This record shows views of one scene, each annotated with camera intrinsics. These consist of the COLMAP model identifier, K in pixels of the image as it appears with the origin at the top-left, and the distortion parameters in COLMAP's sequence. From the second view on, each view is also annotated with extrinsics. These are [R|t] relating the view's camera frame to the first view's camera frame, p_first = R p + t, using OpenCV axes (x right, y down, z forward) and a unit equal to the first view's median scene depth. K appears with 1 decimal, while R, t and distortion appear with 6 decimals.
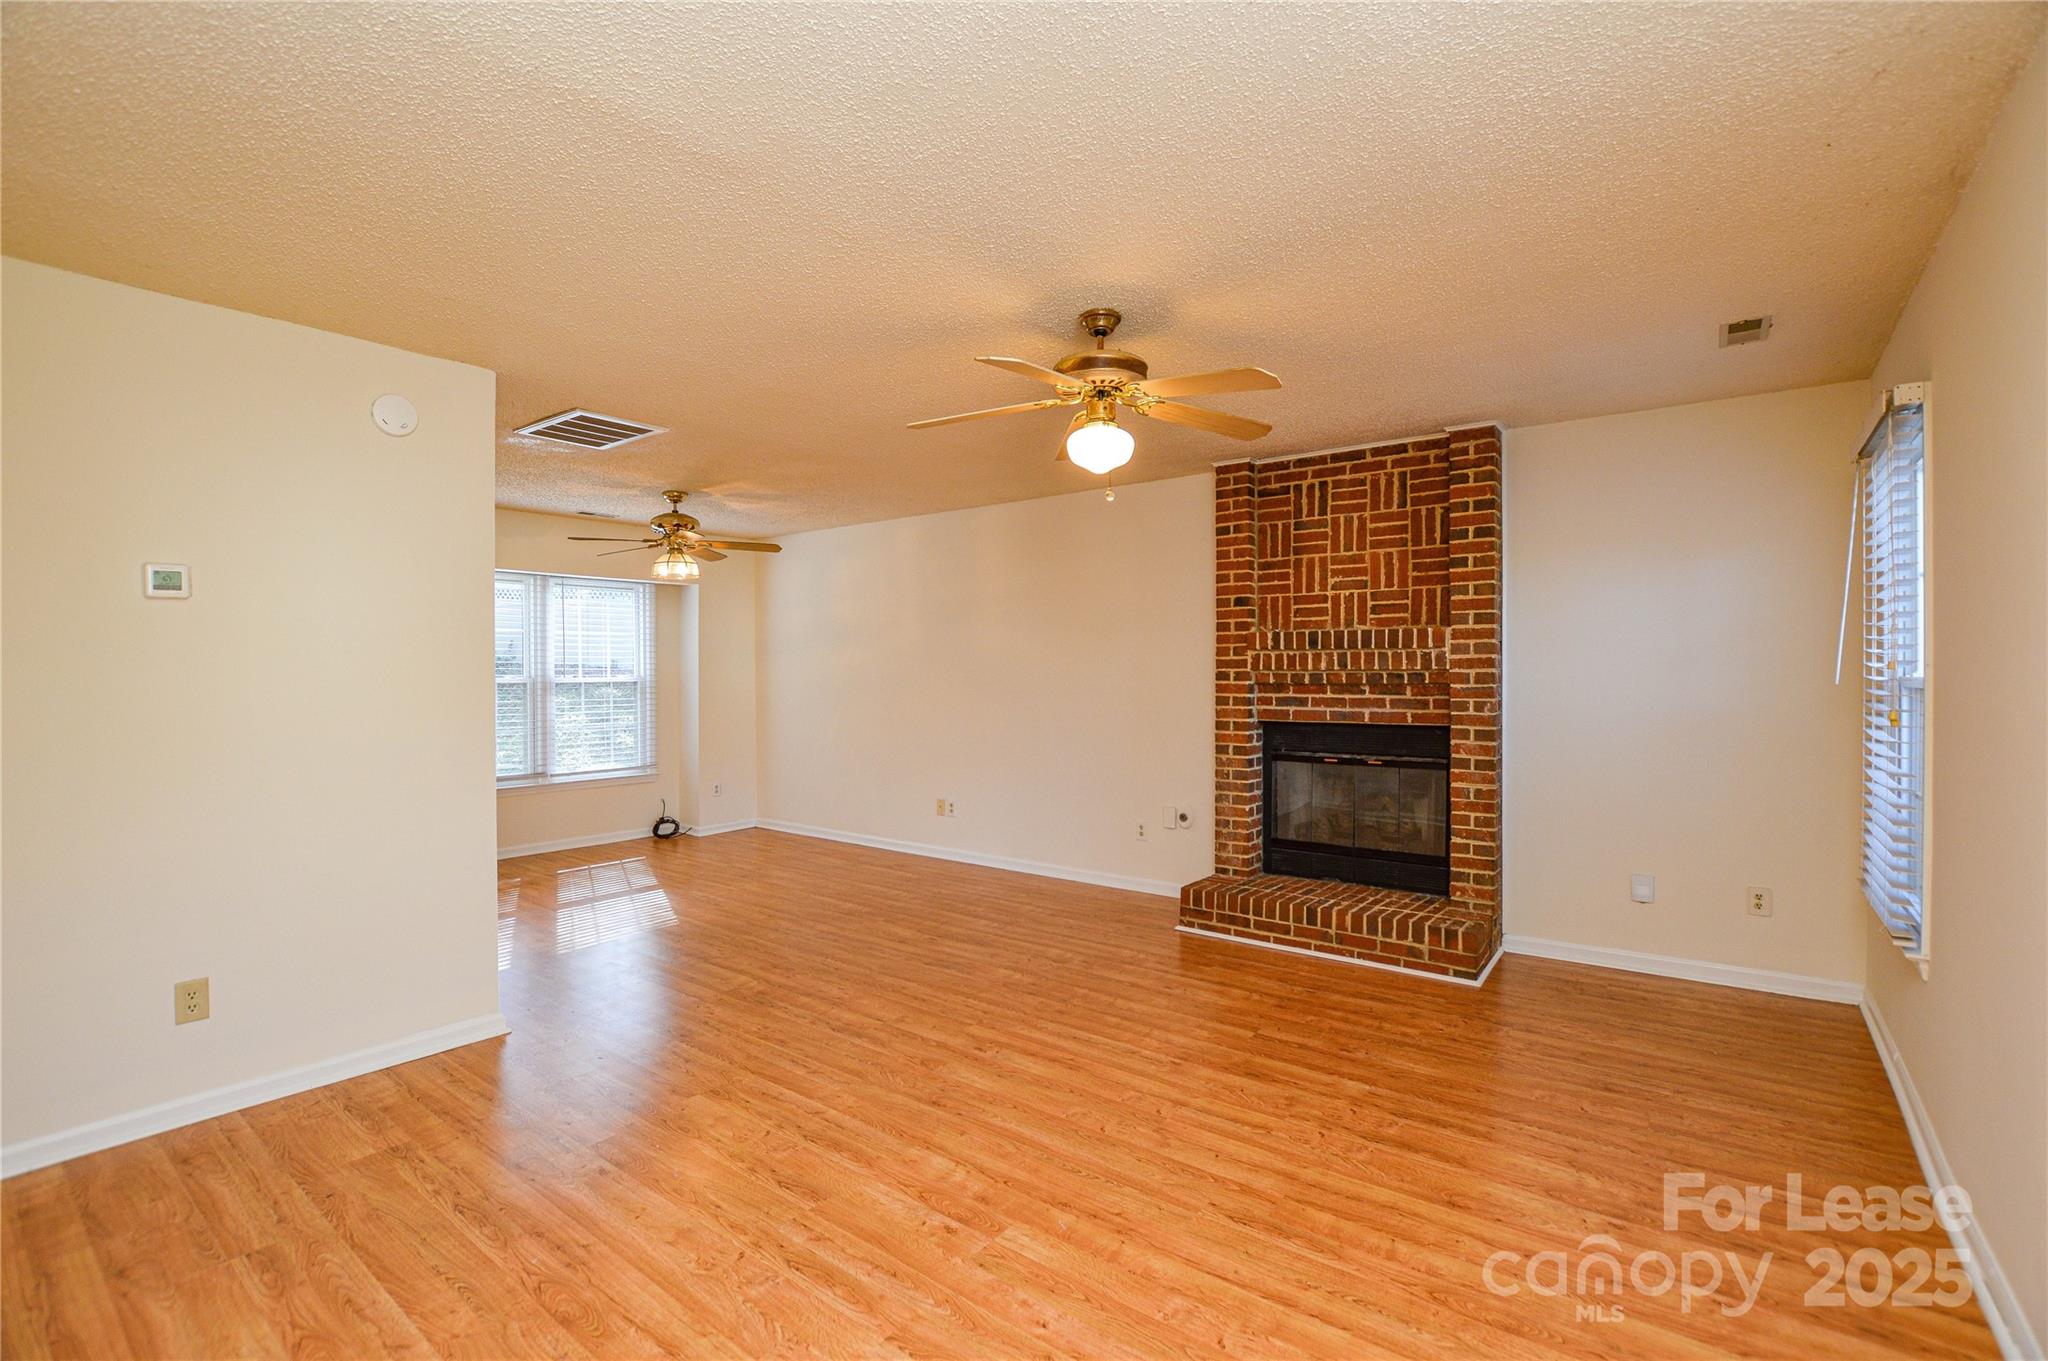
lens RADIAL K [[914.5, 0, 1022.0], [0, 914.5, 677.1], [0, 0, 1]] dist [-0.029648, 0.004221]
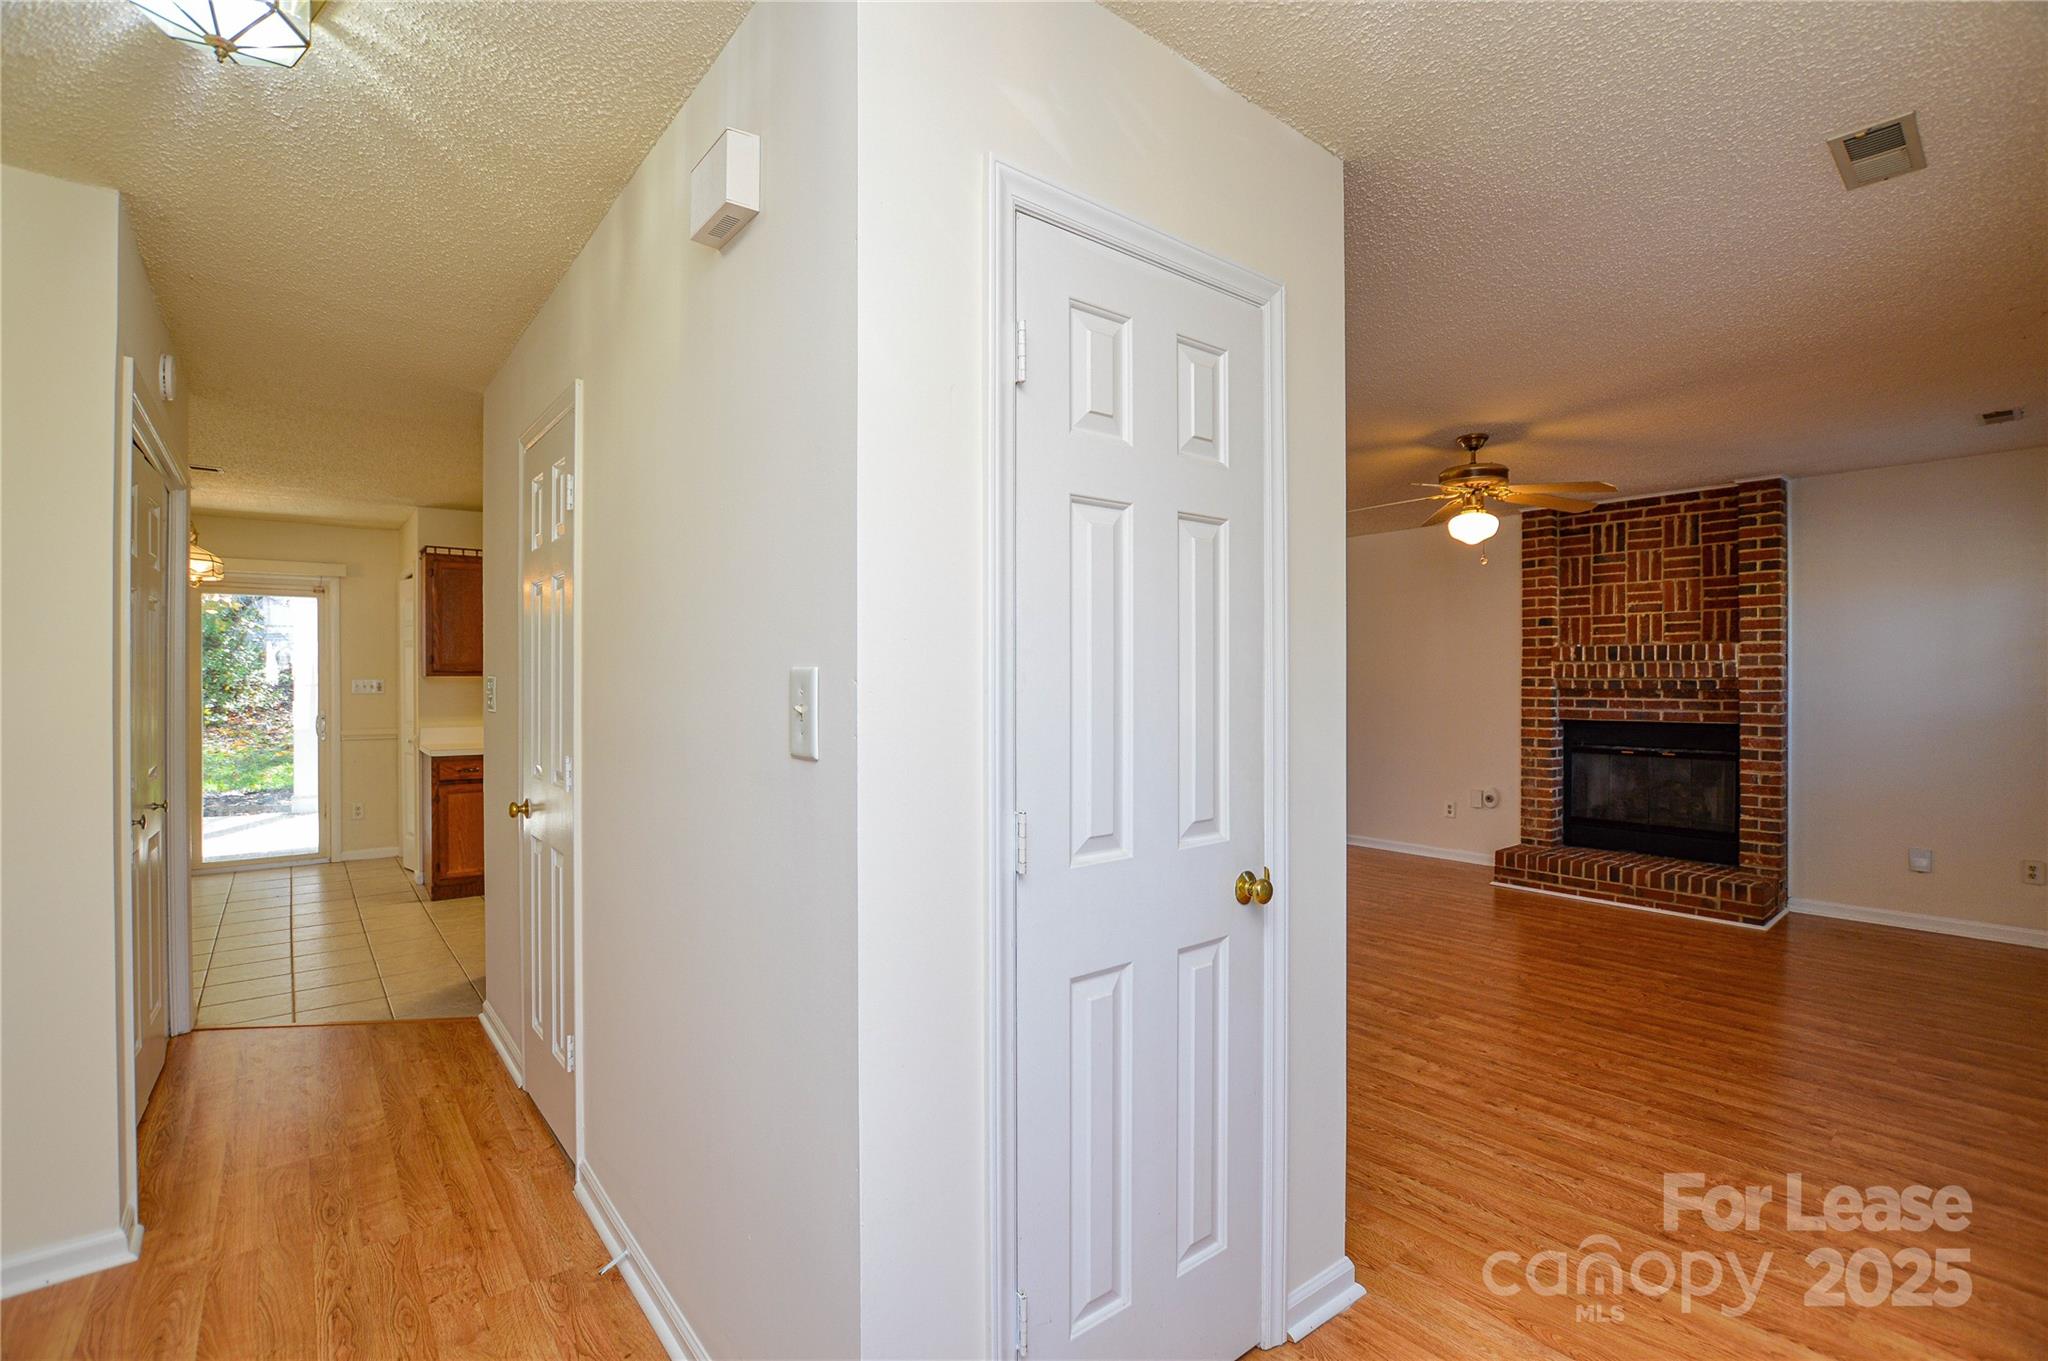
lens RADIAL K [[914.5, 0, 1021.9], [0, 914.5, 678.8], [0, 0, 1]] dist [-0.029648, 0.004221]
pose [[0.974298, 0.001740, -0.225255, -0.199338], [-0.002843, 0.999986, -0.004572, 0.001399], [0.225243, 0.005095, 0.974289, -0.400681]]
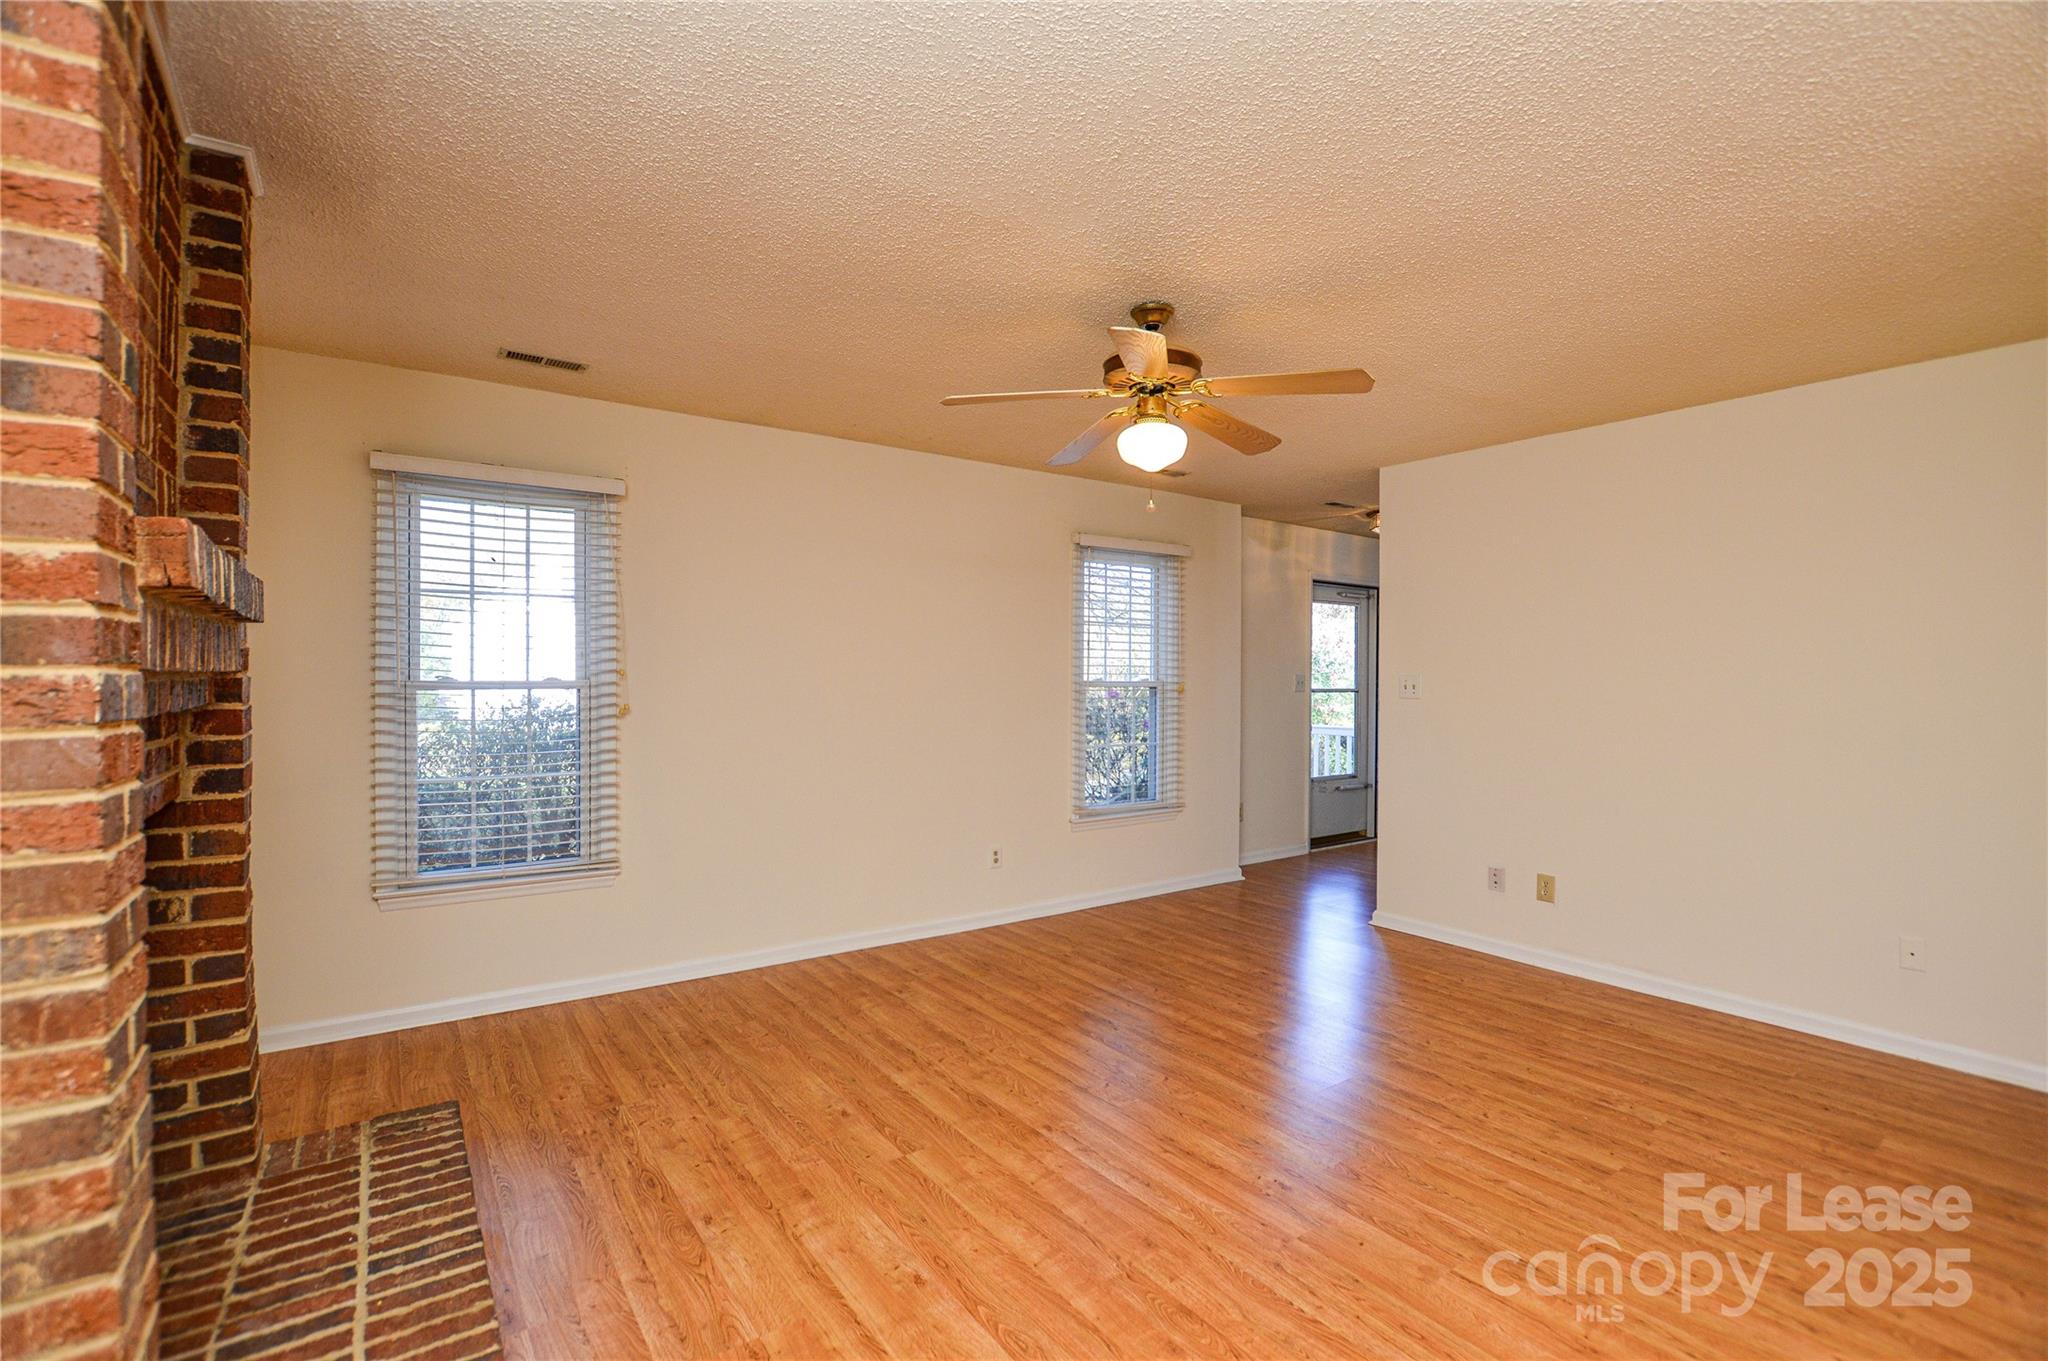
lens RADIAL K [[914.5, 0, 1019.4], [0, 914.5, 682.2], [0, 0, 1]] dist [-0.029648, 0.004221]
pose [[-0.956519, -0.002337, 0.291662, -0.041354], [0.001160, 0.999930, 0.011816, -0.008281], [-0.291669, 0.011641, -0.956448, 1.334295]]
